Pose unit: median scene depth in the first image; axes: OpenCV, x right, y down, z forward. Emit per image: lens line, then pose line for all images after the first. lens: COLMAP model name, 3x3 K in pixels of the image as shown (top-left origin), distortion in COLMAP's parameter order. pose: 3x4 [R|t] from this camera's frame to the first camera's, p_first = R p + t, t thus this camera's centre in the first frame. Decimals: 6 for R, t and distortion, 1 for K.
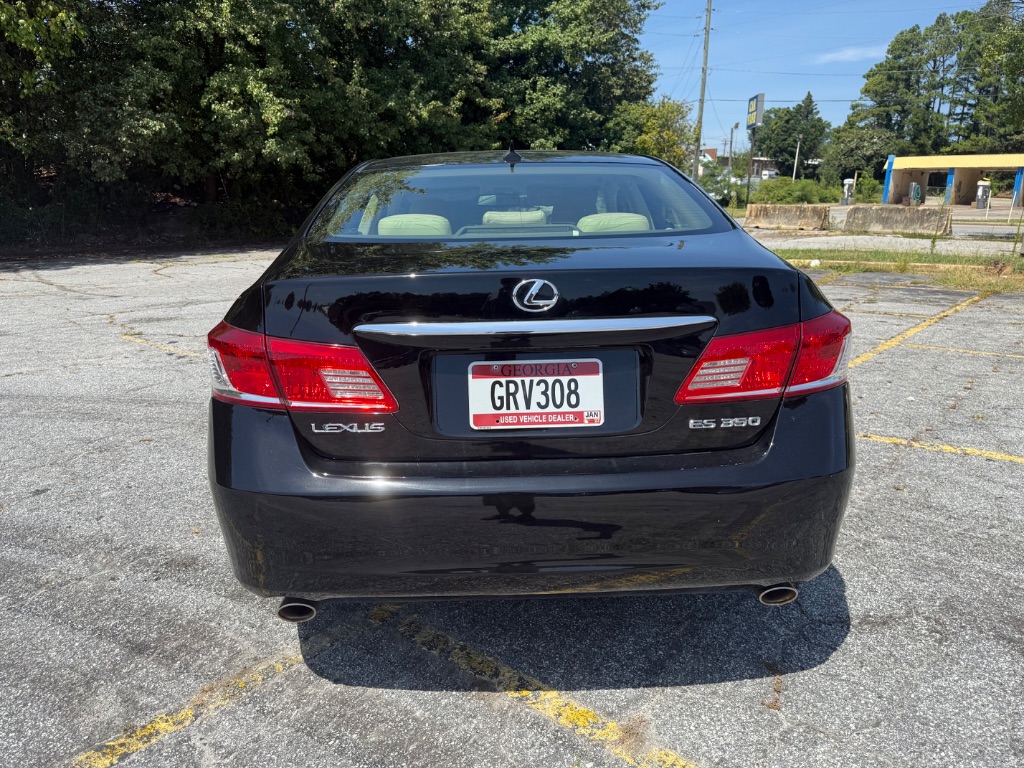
lens RADIAL K [[741.1, 0, 512.0], [0, 741.1, 384.0], [0, 0, 1]] dist [0.003018, -0.011802]
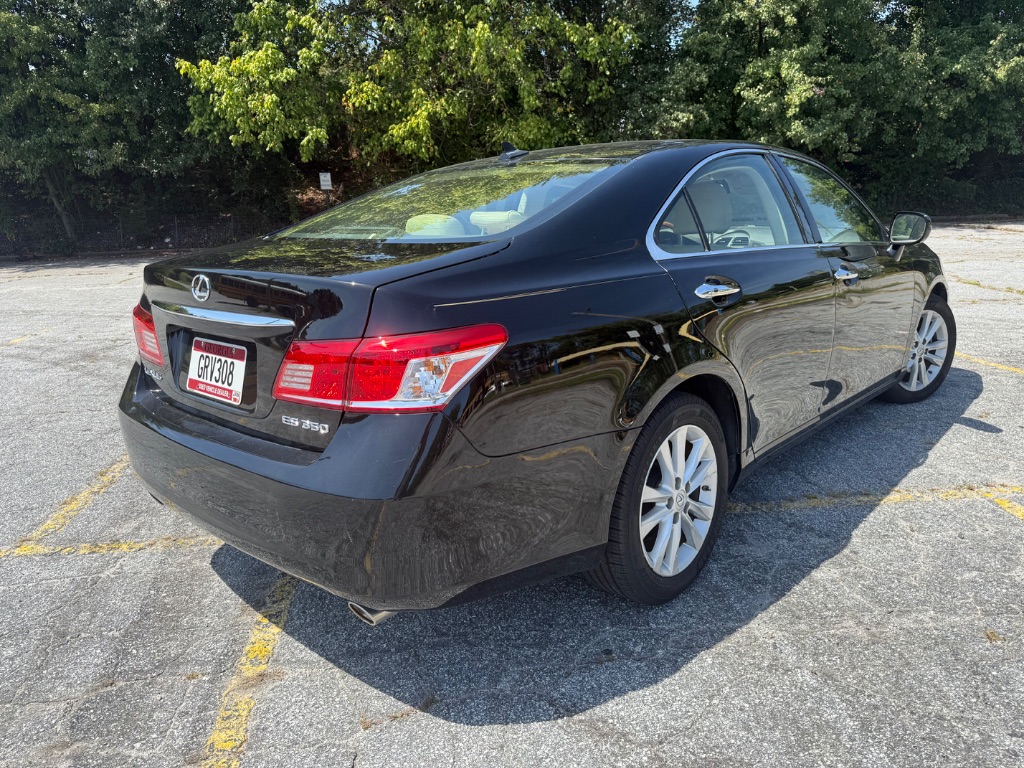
lens RADIAL K [[741.1, 0, 512.0], [0, 741.1, 384.0], [0, 0, 1]] dist [0.003018, -0.011802]
pose [[0.711797, 0.160543, -0.683791, 0.159667], [-0.143863, 0.986212, 0.081792, -0.017448], [0.687494, 0.040153, 0.725079, 0.059012]]
